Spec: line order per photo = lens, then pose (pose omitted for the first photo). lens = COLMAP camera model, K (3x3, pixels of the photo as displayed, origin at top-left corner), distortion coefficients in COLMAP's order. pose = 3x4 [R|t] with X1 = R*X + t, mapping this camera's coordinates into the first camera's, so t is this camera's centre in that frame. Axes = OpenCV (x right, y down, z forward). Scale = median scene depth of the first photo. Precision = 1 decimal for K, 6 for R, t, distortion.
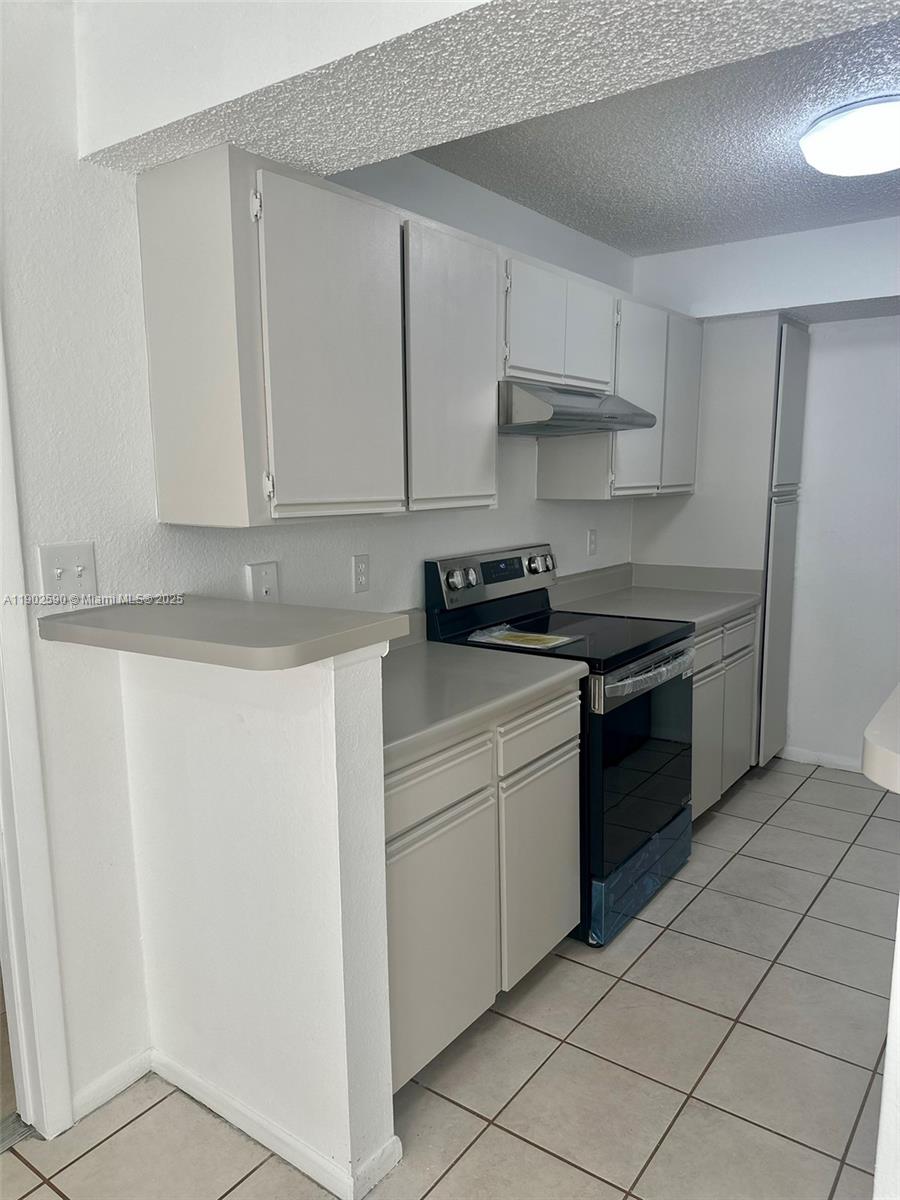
lens RADIAL K [[854.8, 0, 453.3], [0, 854.8, 604.2], [0, 0, 1]] dist [0.050546, -0.027448]
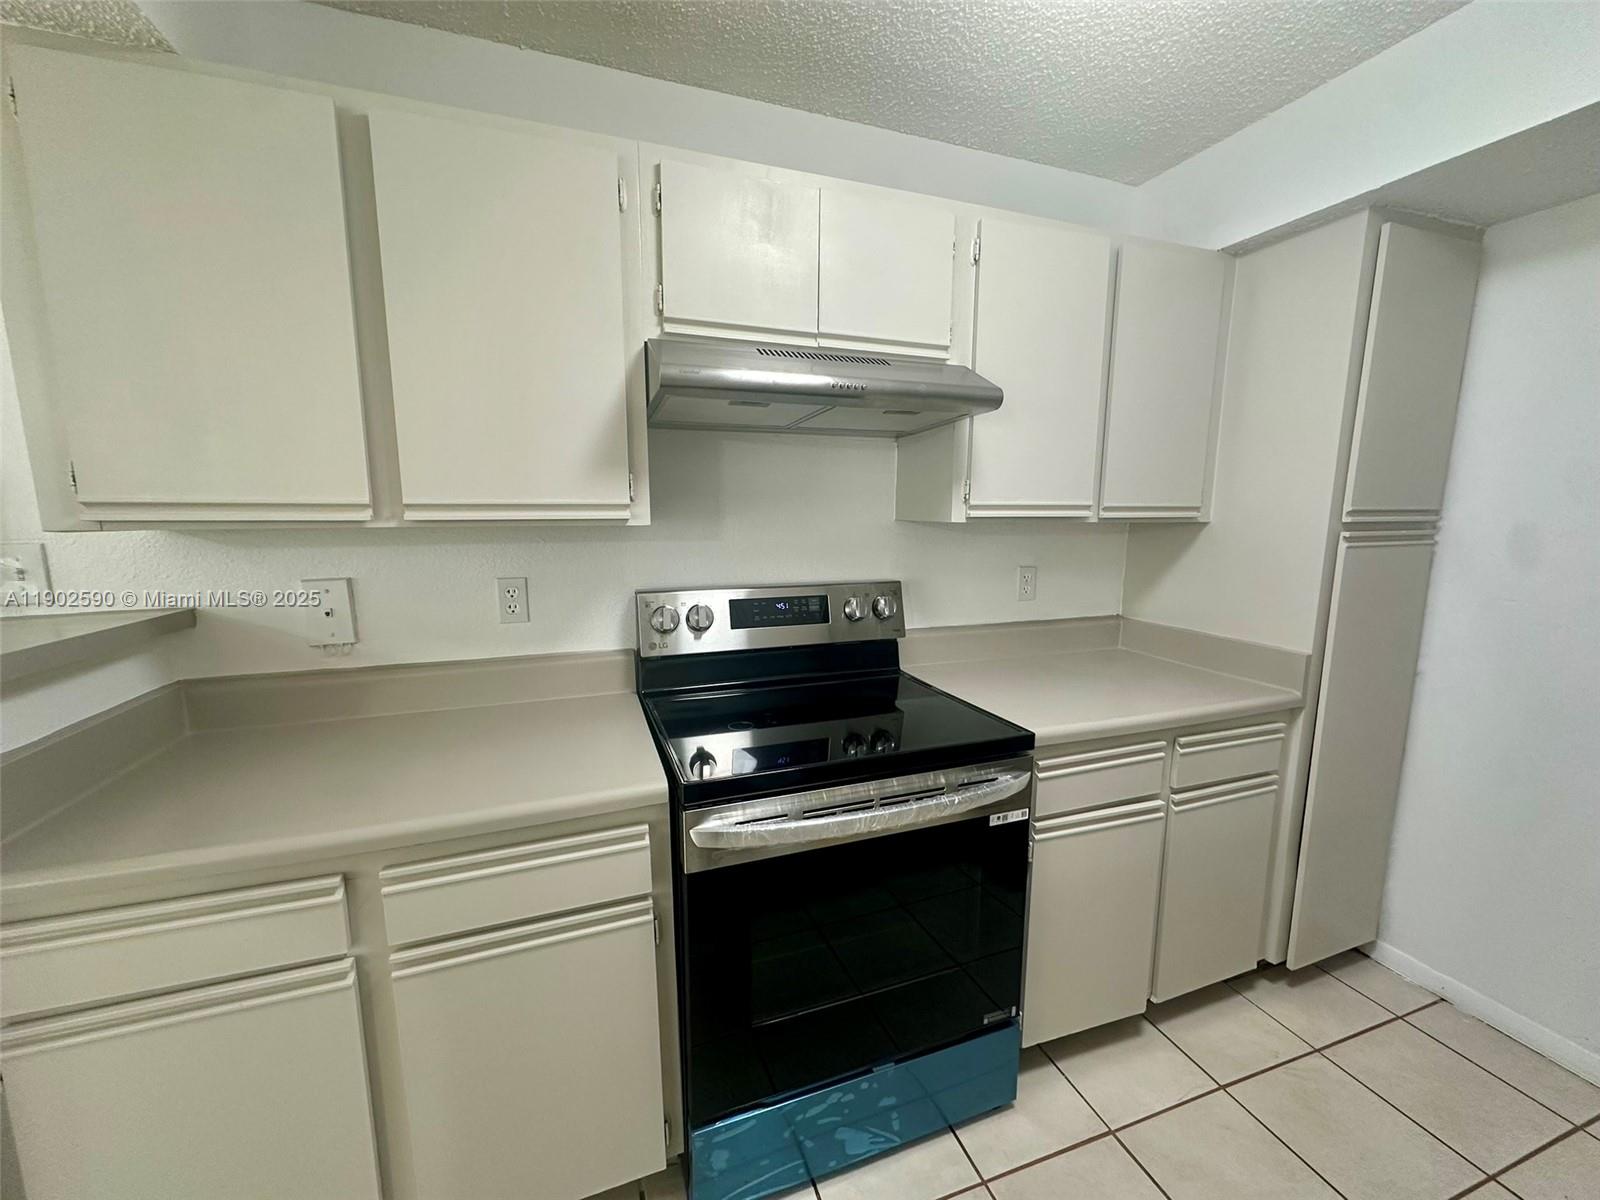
lens RADIAL K [[637.5, 0, 796.2], [0, 637.5, 599.5], [0, 0, 1]] dist [-0.006767, 0.001091]
pose [[0.824850, 0.094043, -0.557475, 0.340092], [-0.097570, 0.994952, 0.023476, -0.057731], [0.556869, 0.035028, 0.829862, 0.483665]]
